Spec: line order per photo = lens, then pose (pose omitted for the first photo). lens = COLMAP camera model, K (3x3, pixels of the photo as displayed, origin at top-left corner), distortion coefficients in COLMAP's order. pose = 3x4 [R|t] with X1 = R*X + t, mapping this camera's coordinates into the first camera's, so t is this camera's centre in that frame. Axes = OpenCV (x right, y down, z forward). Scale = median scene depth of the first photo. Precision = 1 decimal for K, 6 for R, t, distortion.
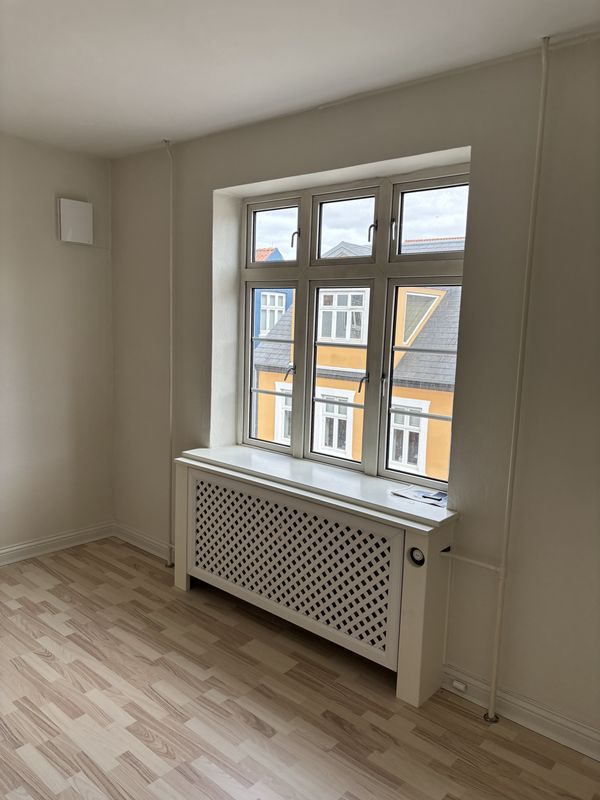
lens RADIAL K [[606.5, 0, 292.3], [0, 606.5, 396.4], [0, 0, 1]] dist [0.036349, -0.025556]
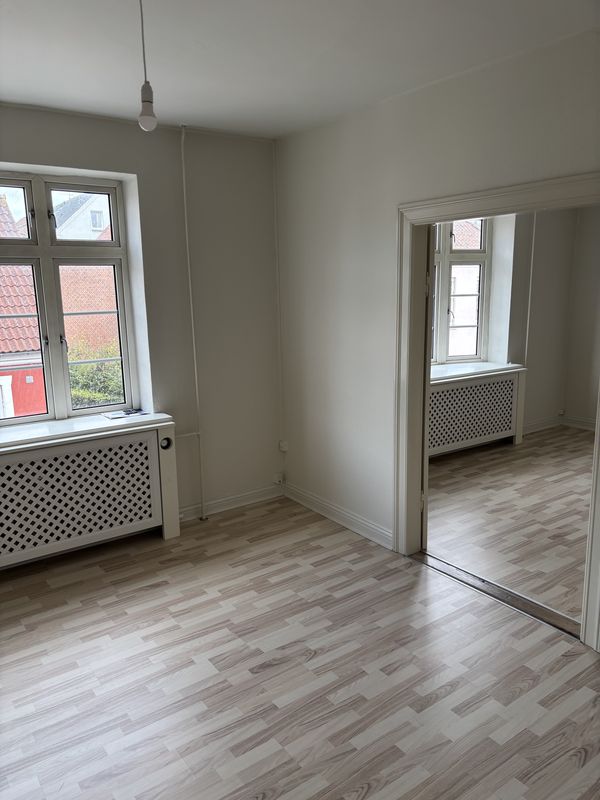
lens RADIAL K [[606.5, 0, 309.5], [0, 606.5, 396.2], [0, 0, 1]] dist [0.036349, -0.025556]
pose [[0.199559, -0.216458, 0.955679, -0.984694], [0.143919, 0.971194, 0.189920, -0.081438], [-0.969259, 0.099640, 0.224963, 0.236047]]
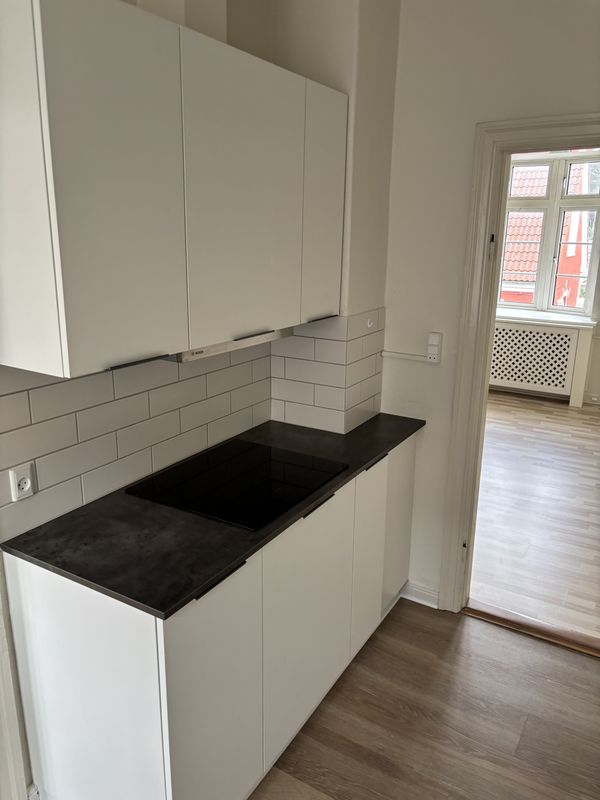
lens RADIAL K [[606.5, 0, 304.4], [0, 606.5, 397.6], [0, 0, 1]] dist [0.036349, -0.025556]
pose [[0.978700, -0.073239, 0.191788, -1.025899], [0.043948, 0.987287, 0.152750, 0.071695], [-0.200537, -0.141068, 0.969476, -0.807425]]
